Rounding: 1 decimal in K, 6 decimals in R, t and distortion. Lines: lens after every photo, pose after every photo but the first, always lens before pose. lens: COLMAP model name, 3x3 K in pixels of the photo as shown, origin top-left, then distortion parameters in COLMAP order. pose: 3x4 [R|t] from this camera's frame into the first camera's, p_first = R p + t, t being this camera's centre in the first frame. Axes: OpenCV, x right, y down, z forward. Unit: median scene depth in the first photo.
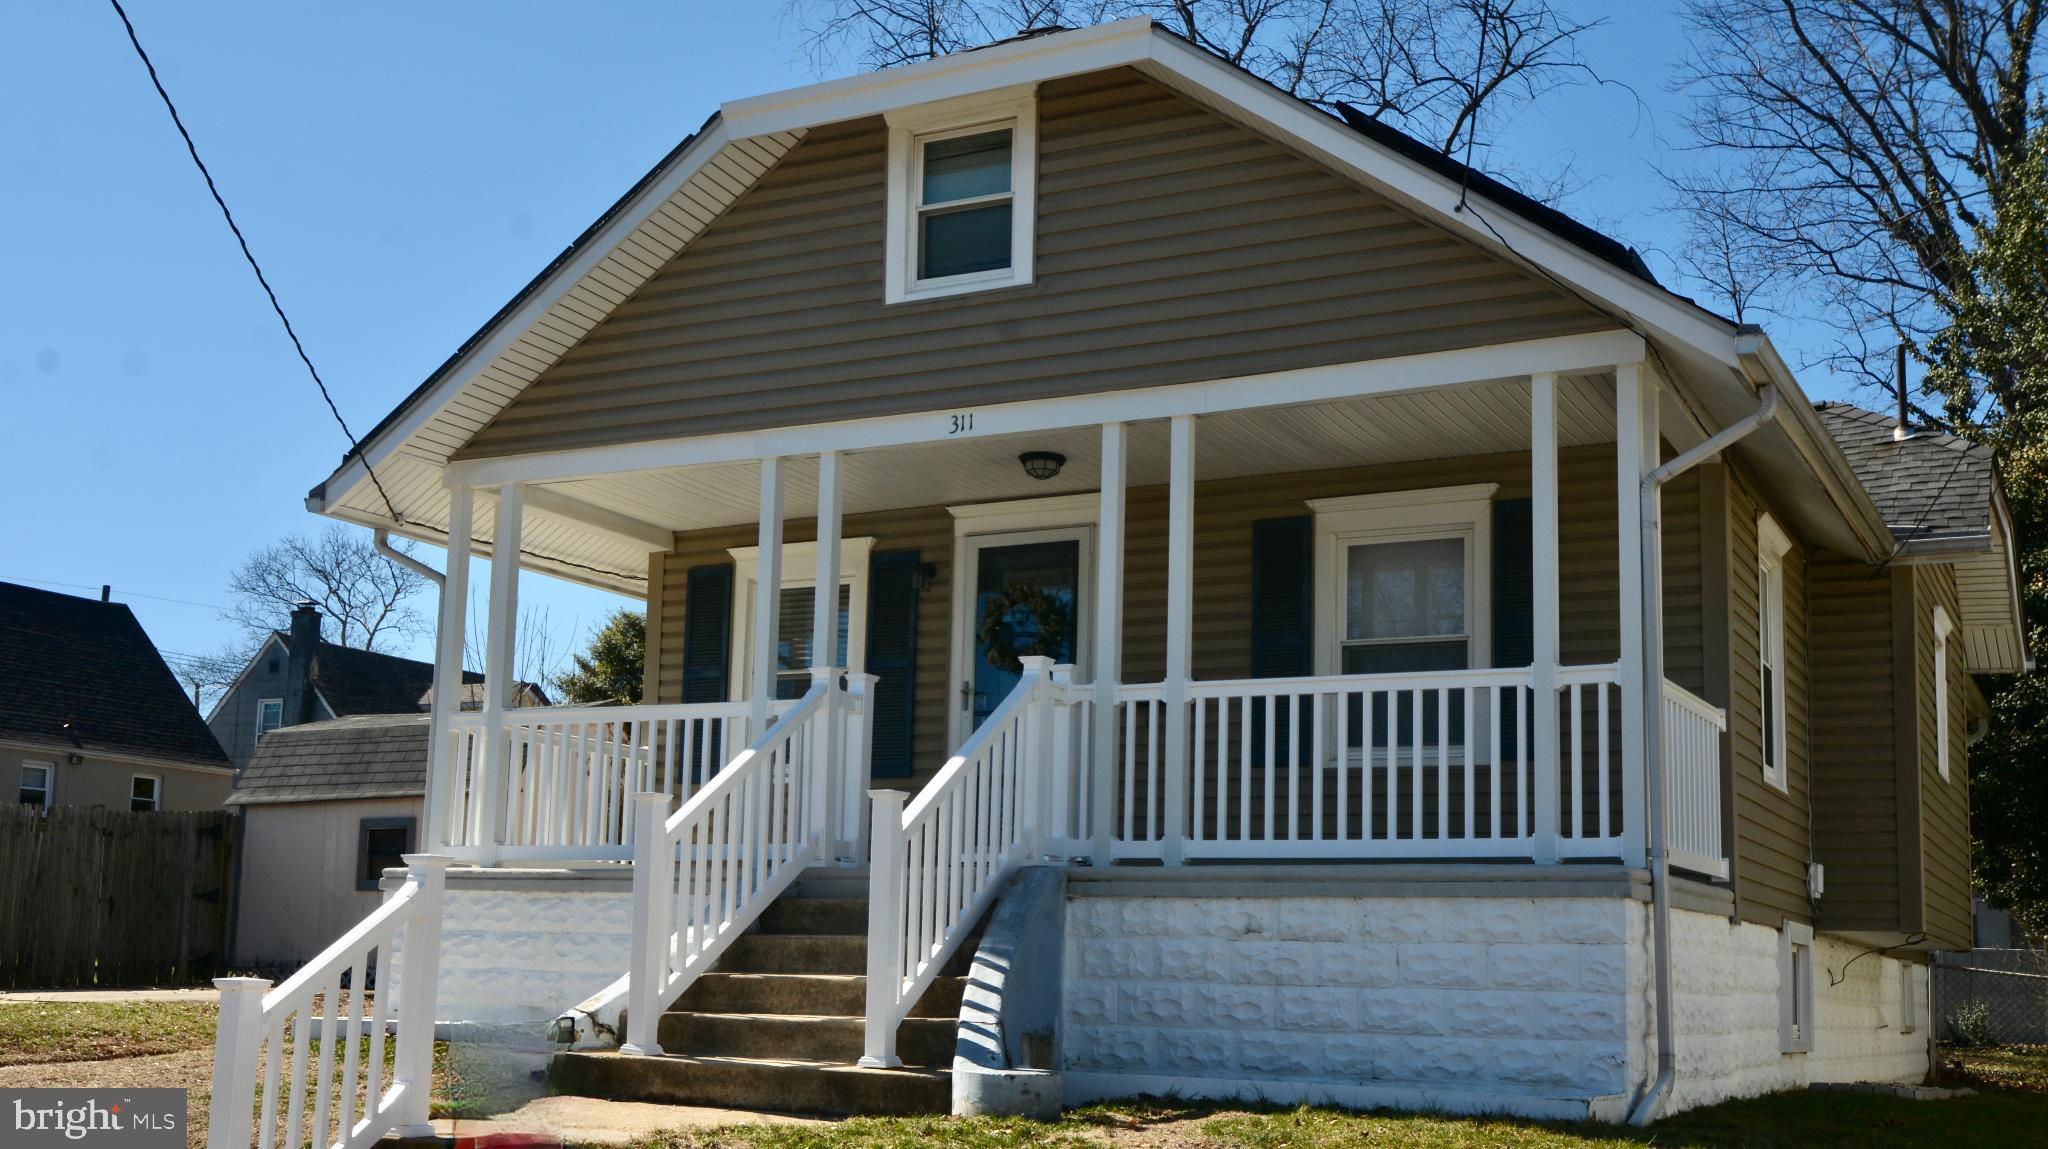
lens RADIAL K [[2148.8, 0, 1035.0], [0, 2148.8, 722.0], [0, 0, 1]] dist [0.039455, 0.004842]
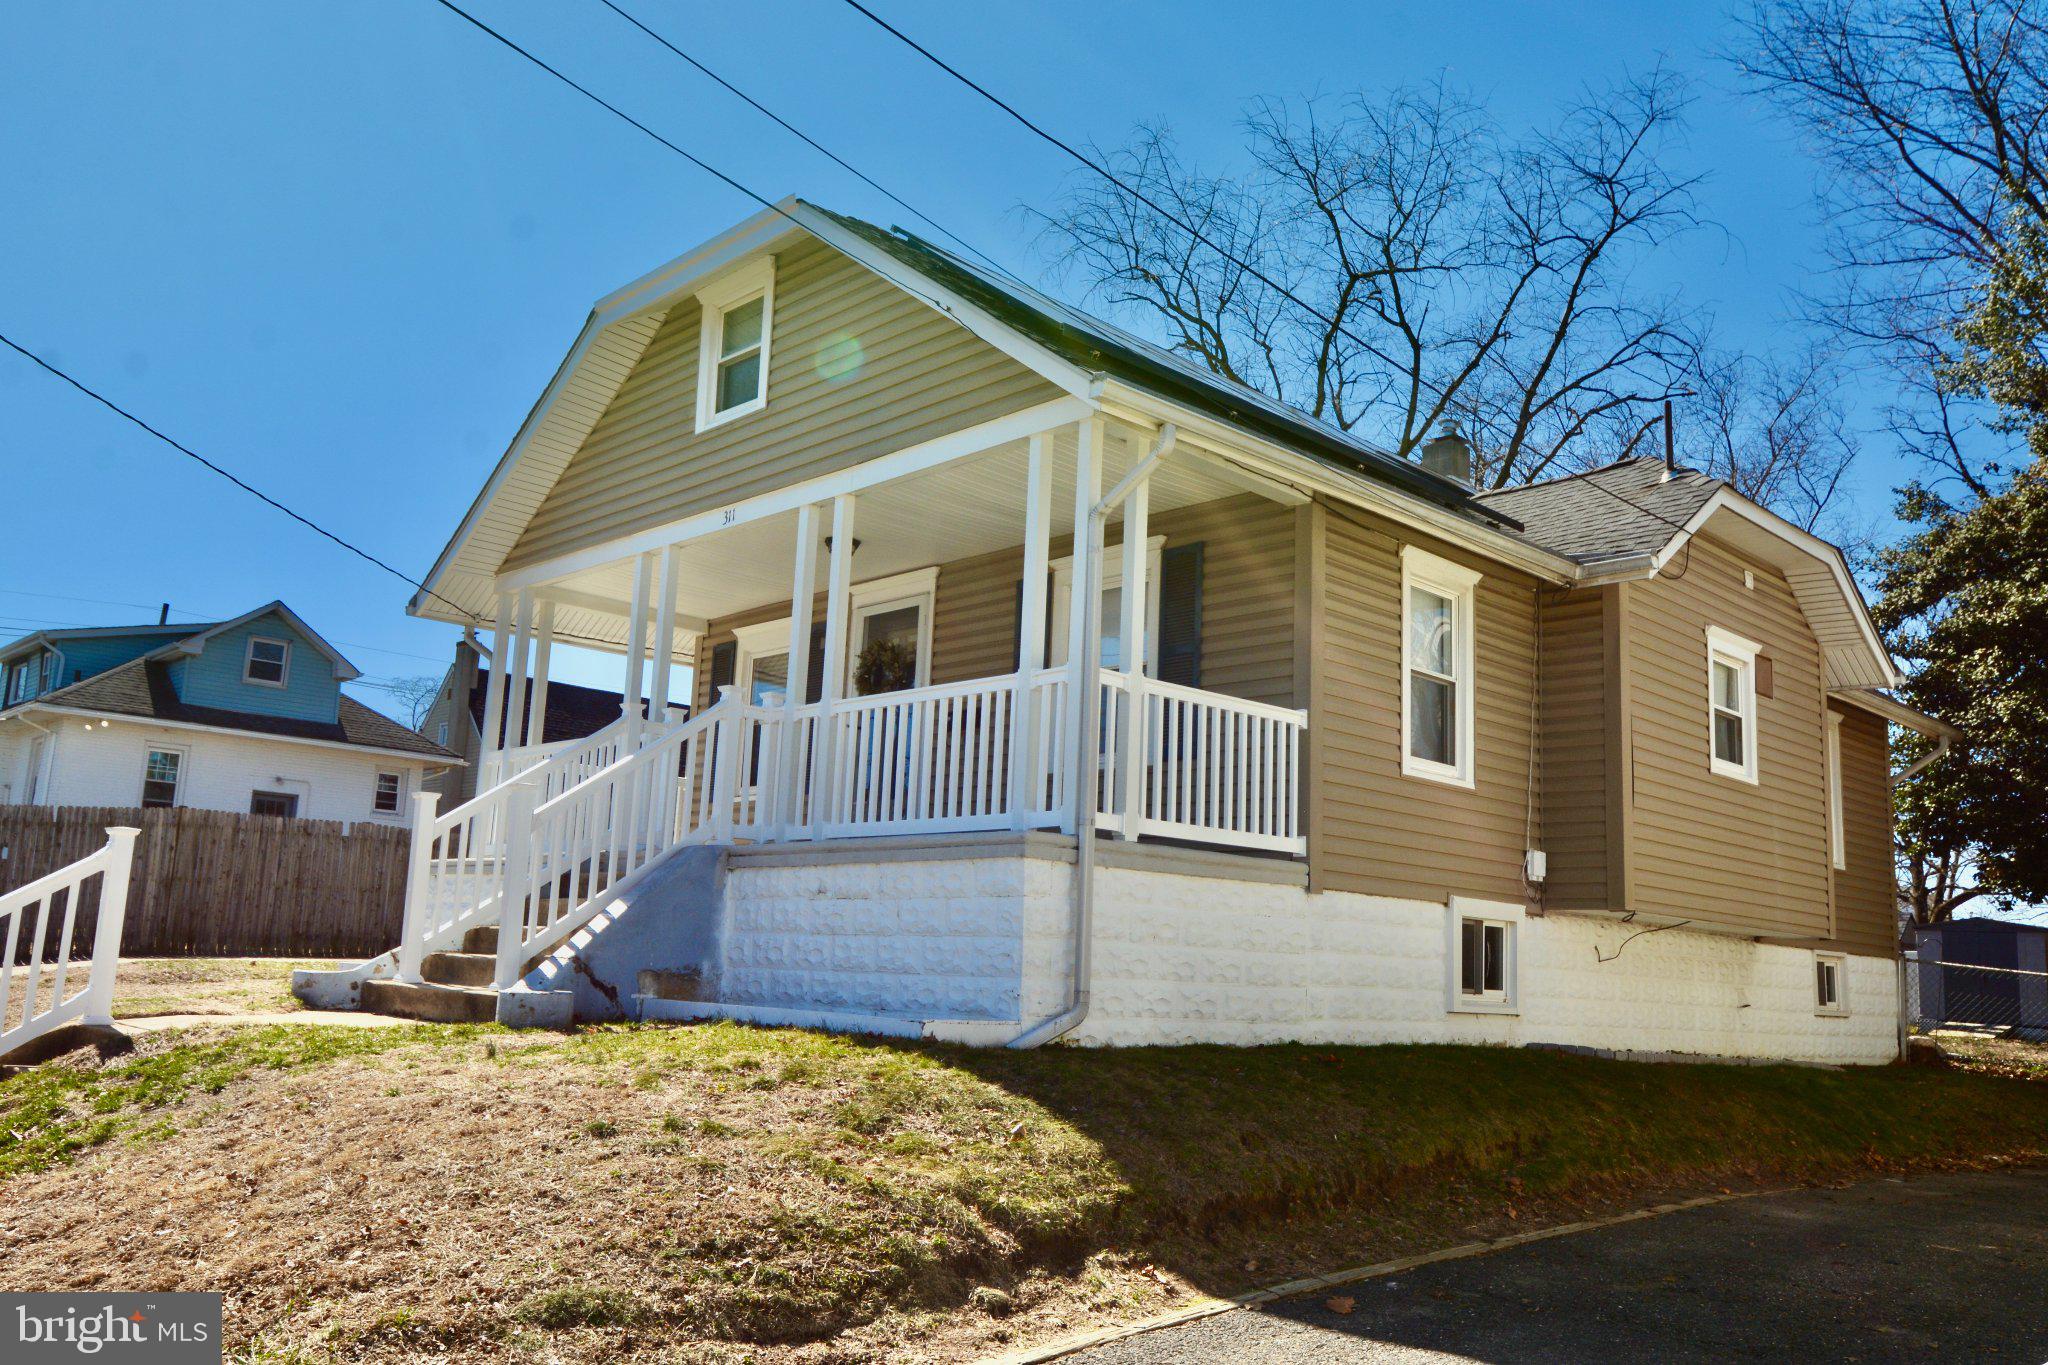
lens RADIAL K [[1612.2, 0, 1037.2], [0, 1612.2, 709.9], [0, 0, 1]] dist [0.007183, 0.001263]
pose [[0.948241, -0.037348, -0.315348, 0.446699], [0.020237, 0.998148, -0.057364, 0.040523], [0.316906, 0.048013, 0.947241, 0.119310]]
